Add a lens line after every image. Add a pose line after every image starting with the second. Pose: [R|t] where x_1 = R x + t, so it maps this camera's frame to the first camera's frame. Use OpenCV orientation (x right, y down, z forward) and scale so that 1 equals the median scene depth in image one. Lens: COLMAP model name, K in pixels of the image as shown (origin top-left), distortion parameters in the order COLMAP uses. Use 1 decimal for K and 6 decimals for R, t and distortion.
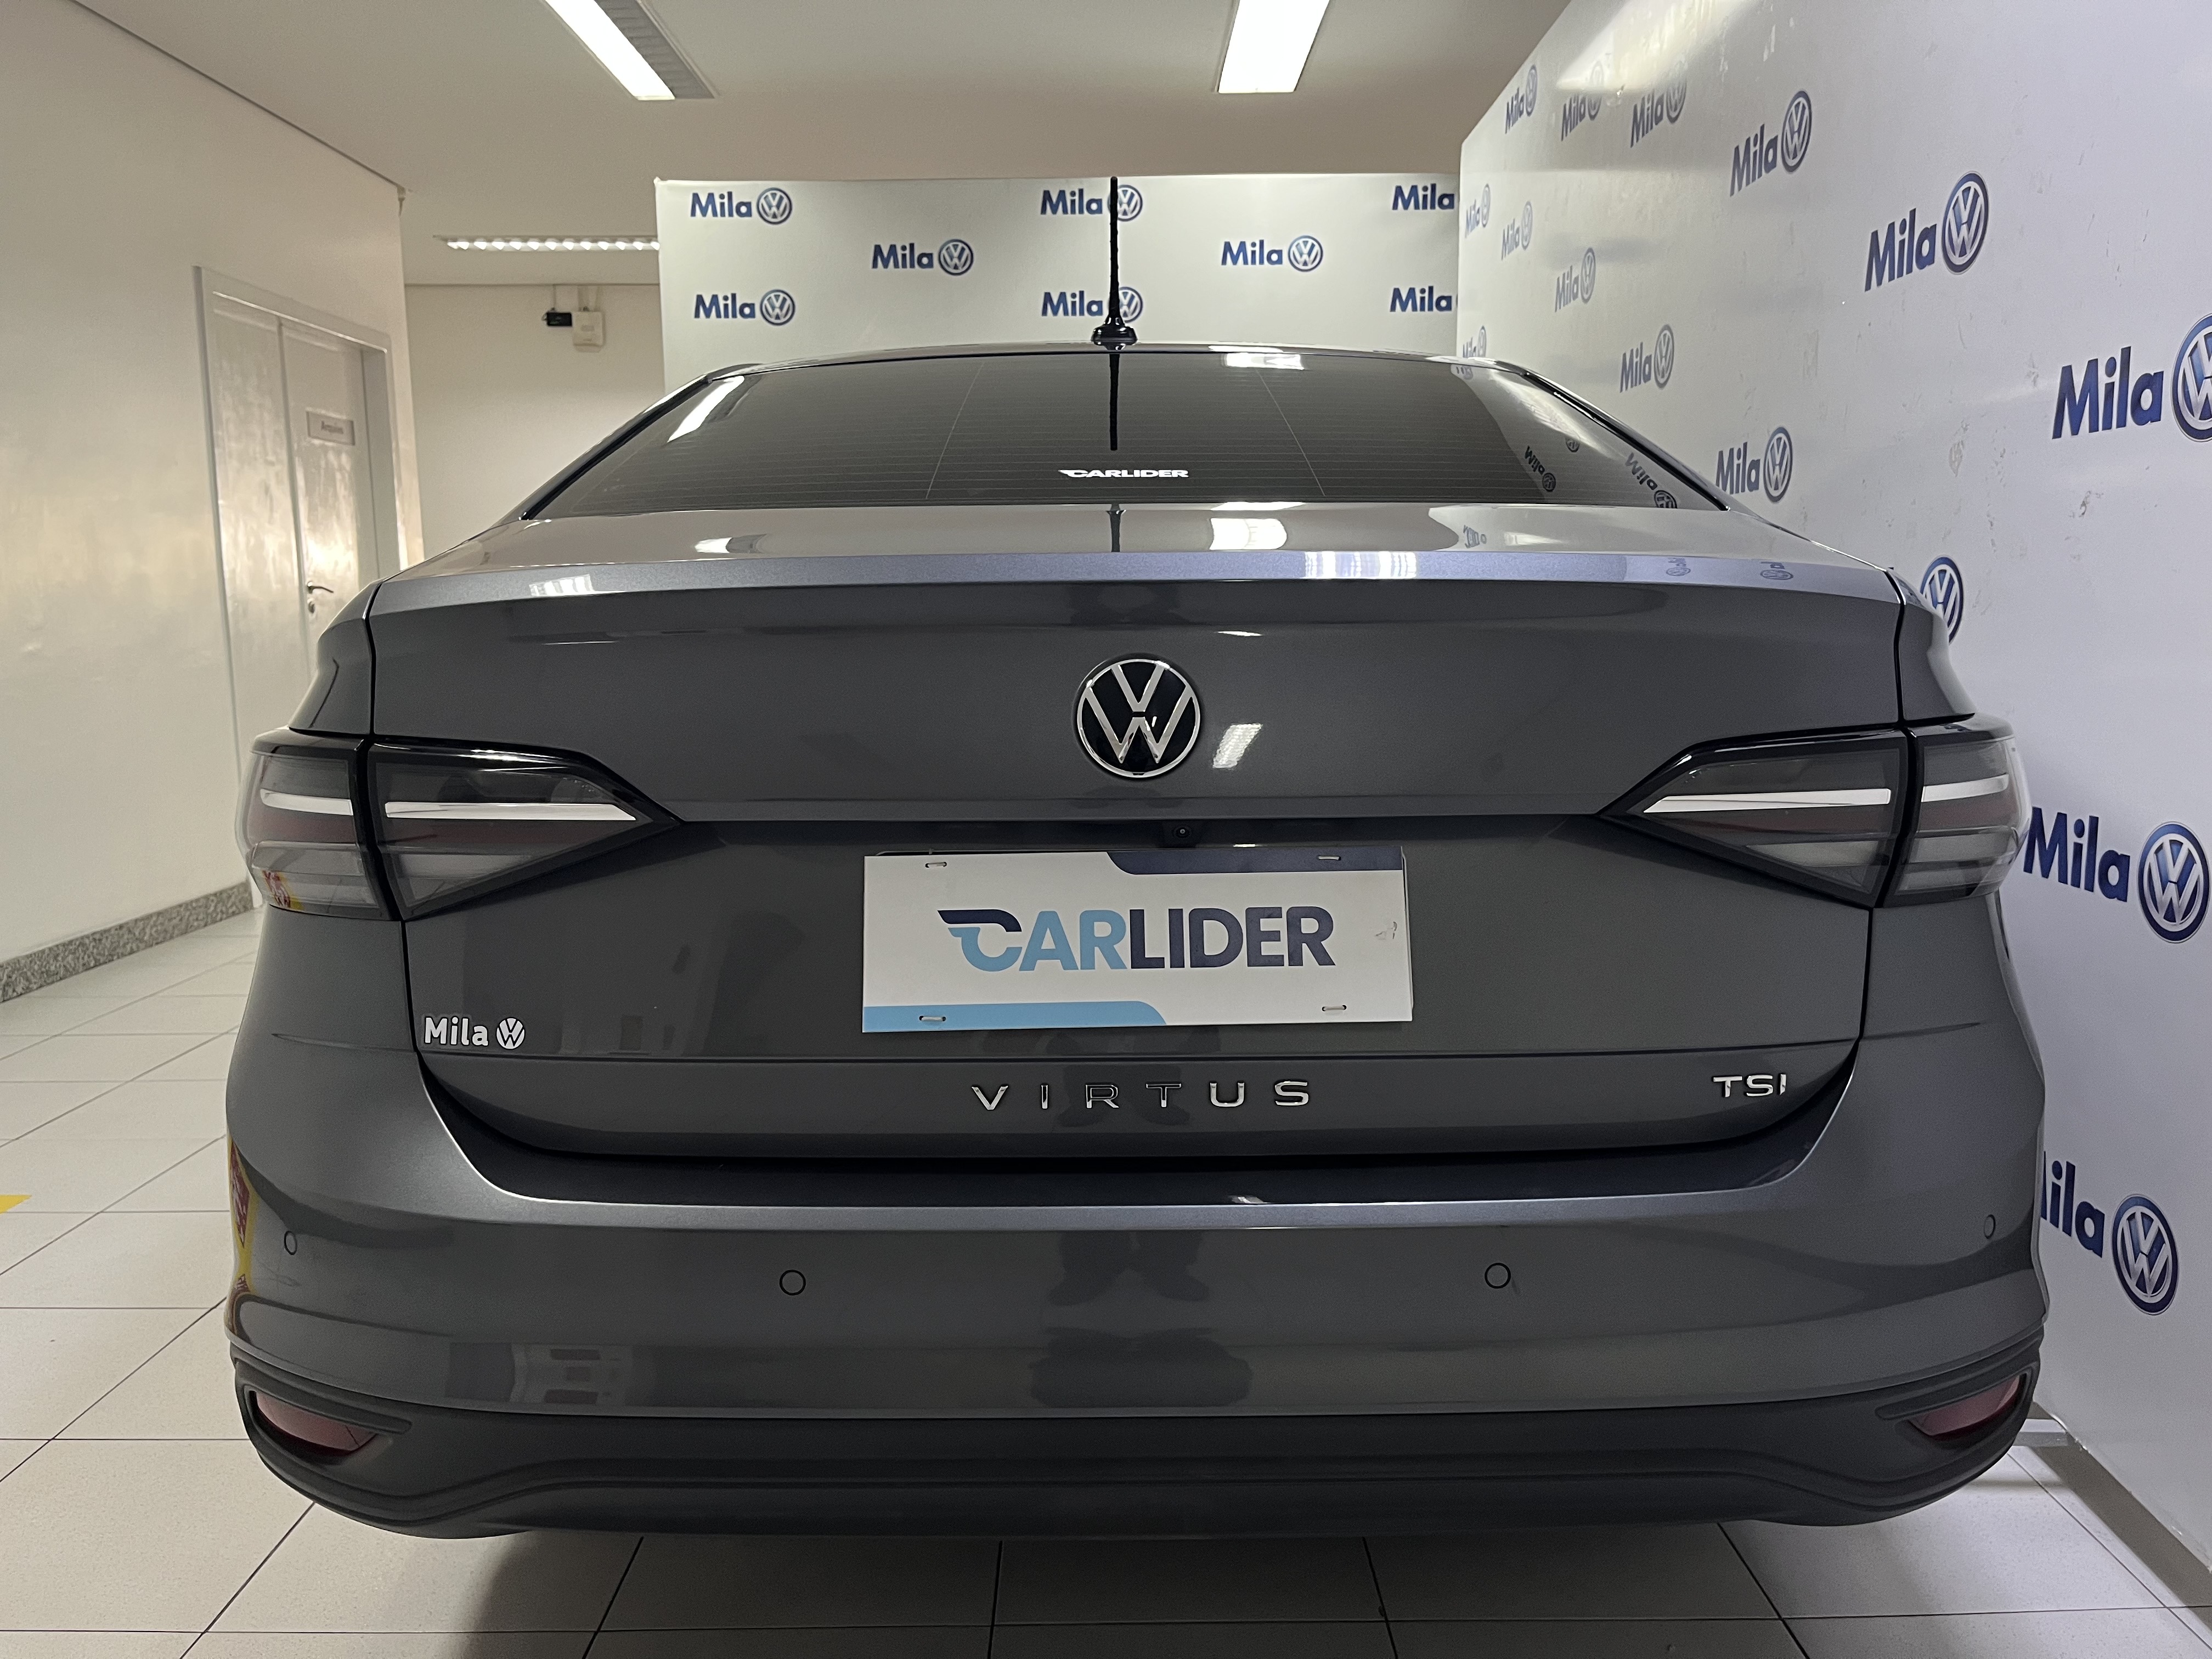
lens RADIAL K [[1684.3, 0, 1103.7], [0, 1684.3, 832.7], [0, 0, 1]] dist [0.049814, -0.079317]
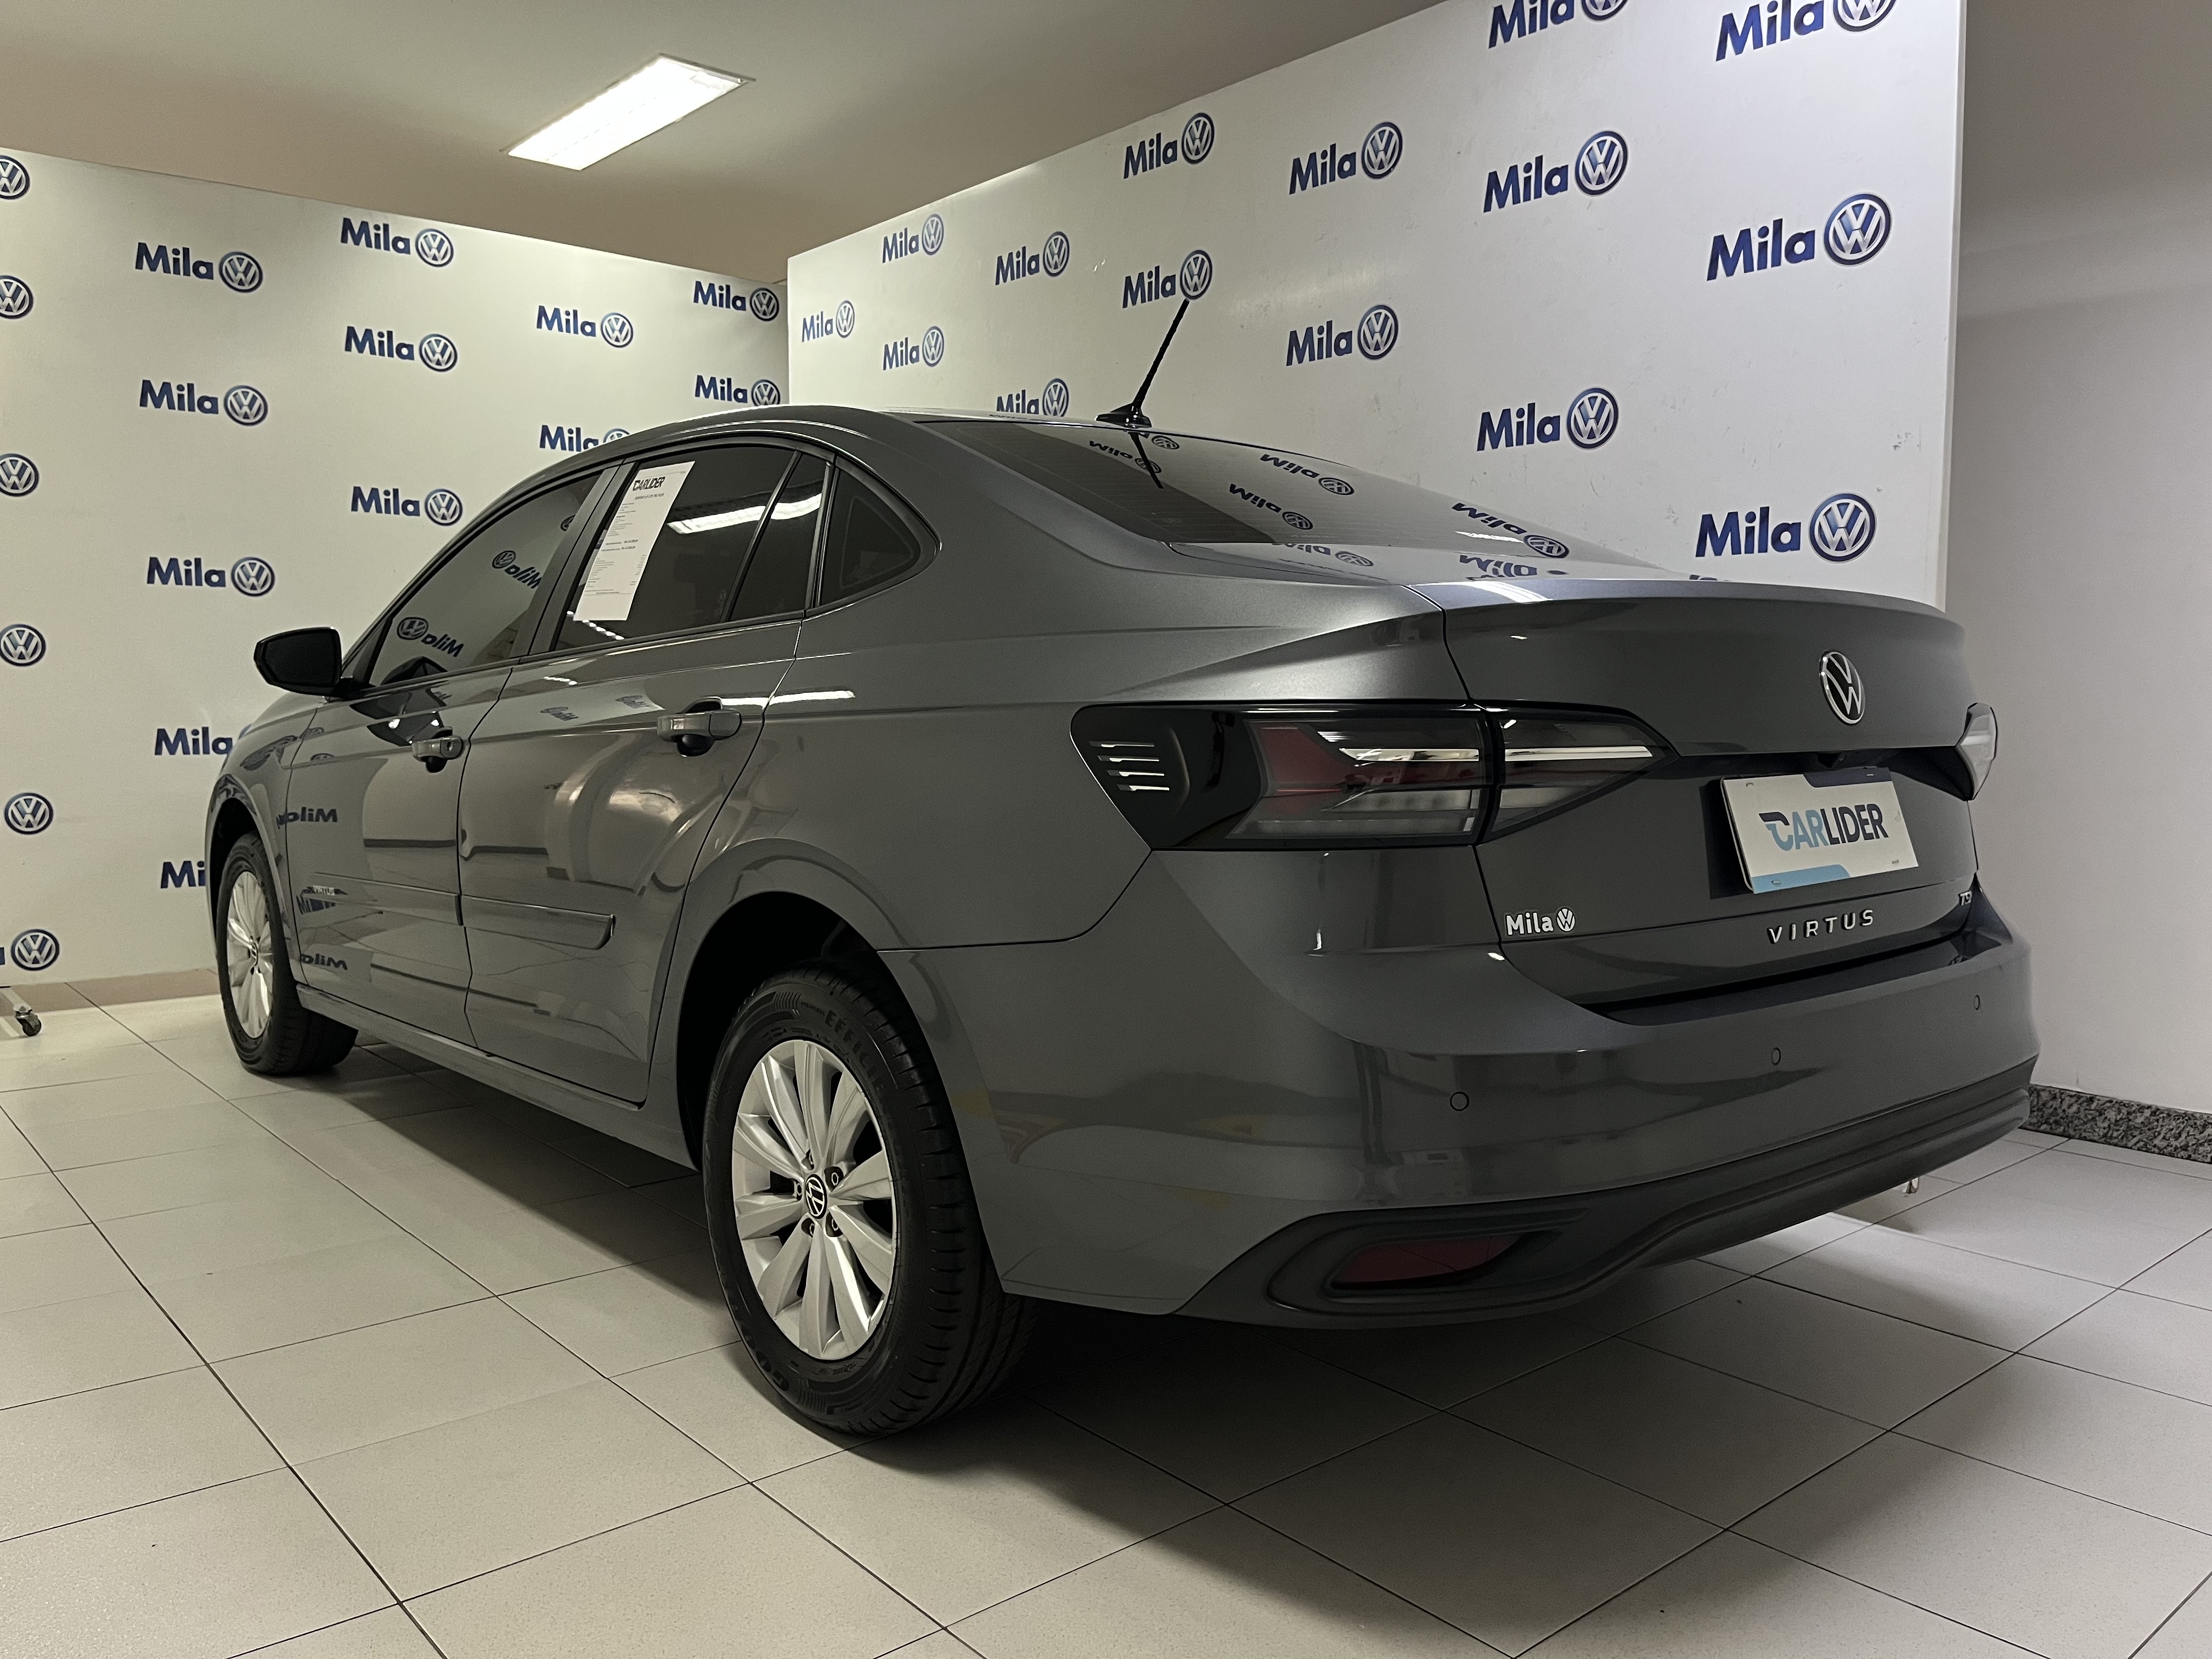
lens RADIAL K [[1684.3, 0, 1116.5], [0, 1684.3, 835.8], [0, 0, 1]] dist [0.049814, -0.079317]
pose [[0.755566, -0.040582, 0.653814, -0.990481], [0.076589, 0.996707, -0.026644, 0.040343], [-0.650579, 0.070206, 0.756186, 0.143903]]
